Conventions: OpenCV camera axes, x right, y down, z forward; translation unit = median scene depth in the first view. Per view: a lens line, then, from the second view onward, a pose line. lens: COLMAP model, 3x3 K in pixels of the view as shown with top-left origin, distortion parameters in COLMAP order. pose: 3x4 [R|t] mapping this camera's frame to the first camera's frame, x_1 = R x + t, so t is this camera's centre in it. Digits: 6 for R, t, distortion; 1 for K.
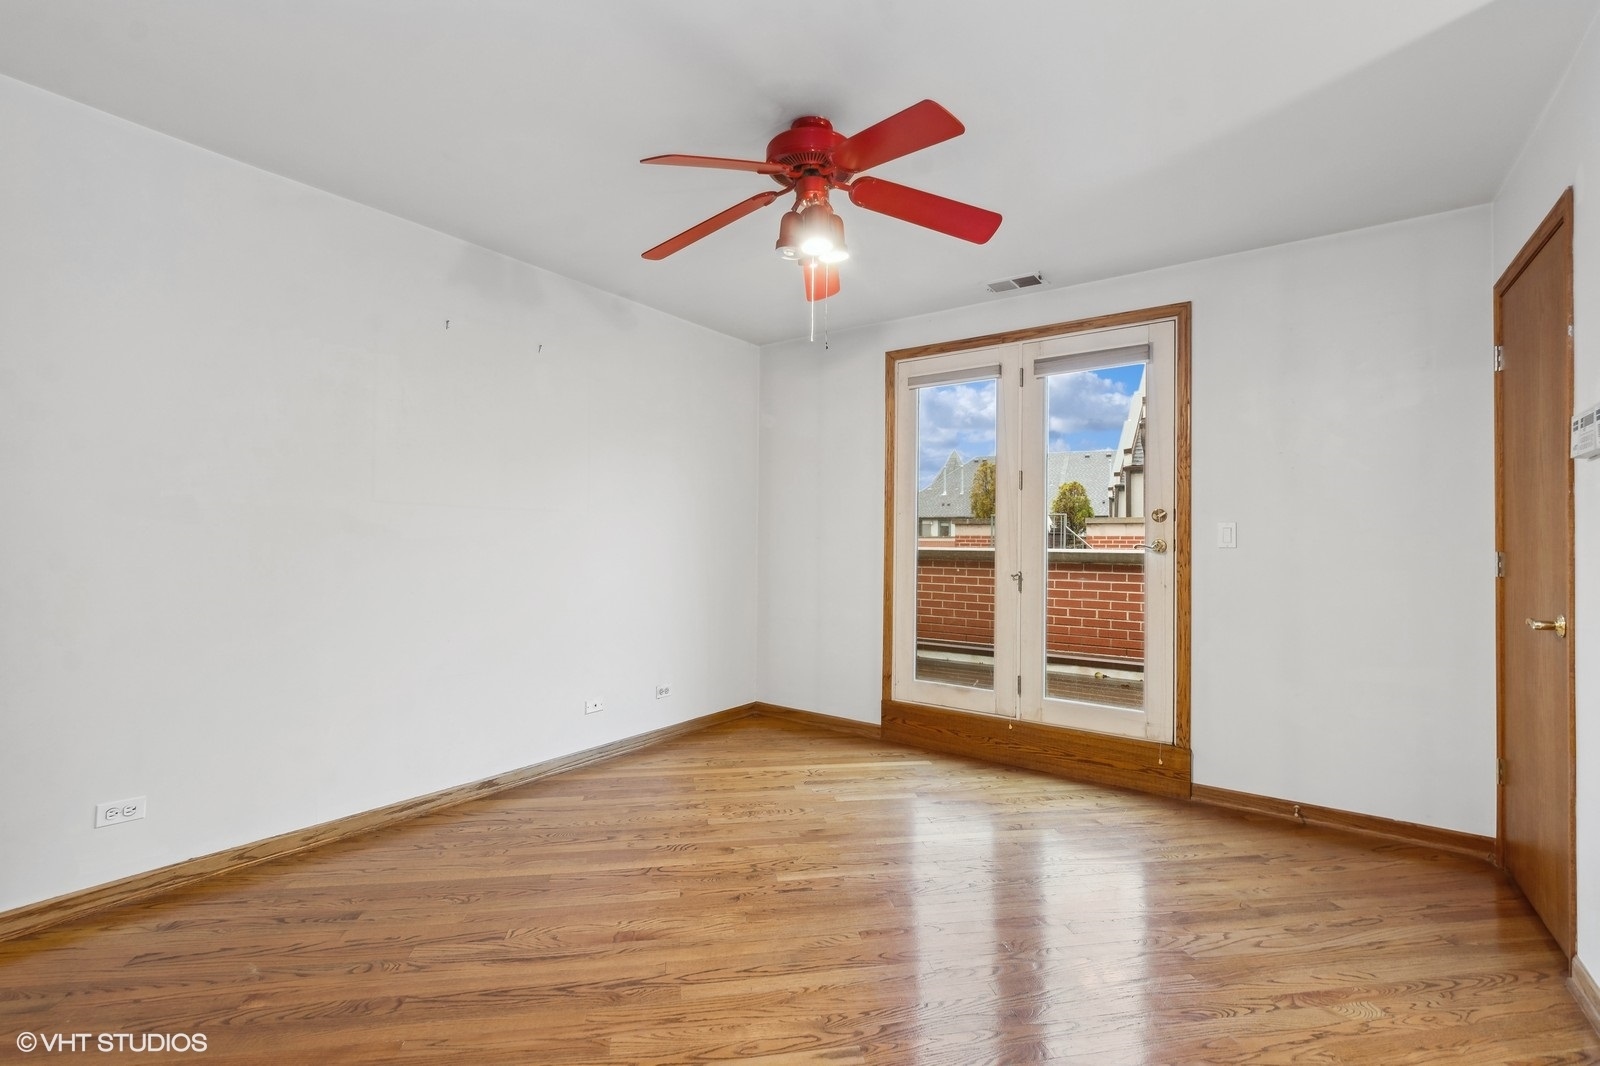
lens RADIAL K [[723.5, 0, 791.0], [0, 723.5, 531.2], [0, 0, 1]] dist [0.002944, 0.000057]
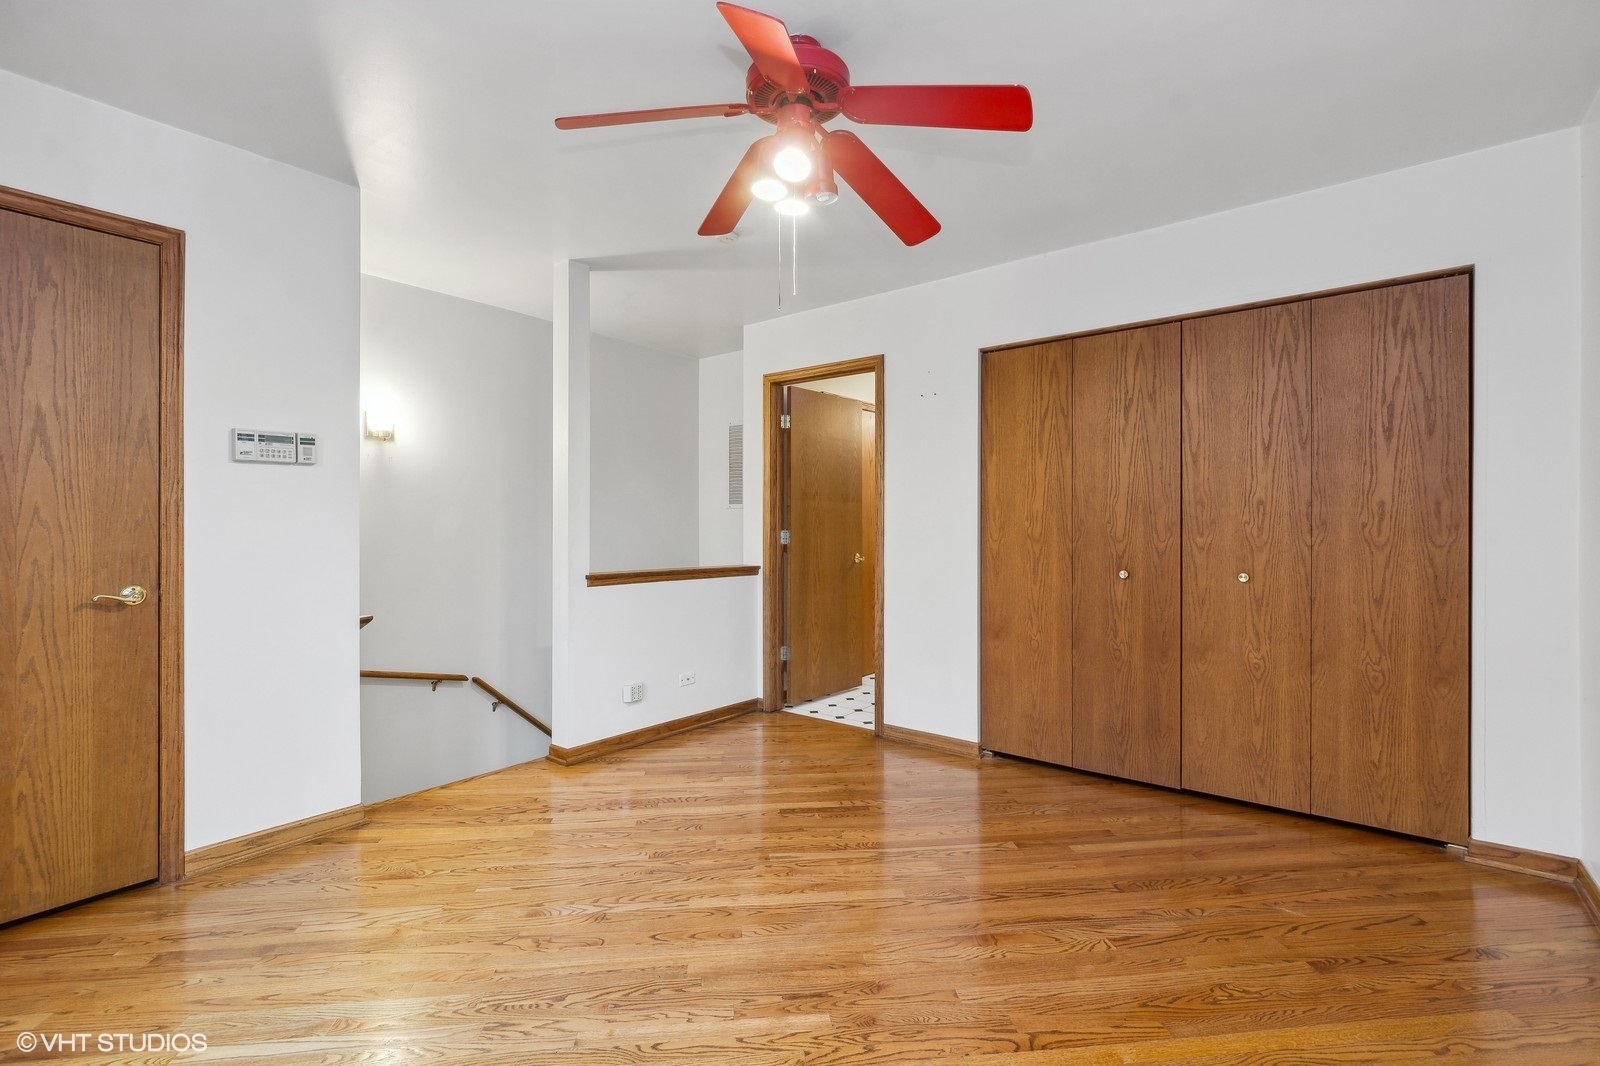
lens RADIAL K [[723.5, 0, 791.0], [0, 723.5, 531.2], [0, 0, 1]] dist [0.002944, 0.000057]
pose [[-0.998726, -0.010427, 0.049366, -0.009099], [-0.010776, 0.999919, -0.006804, 0.017610], [-0.049291, -0.007328, -0.998758, 1.412271]]
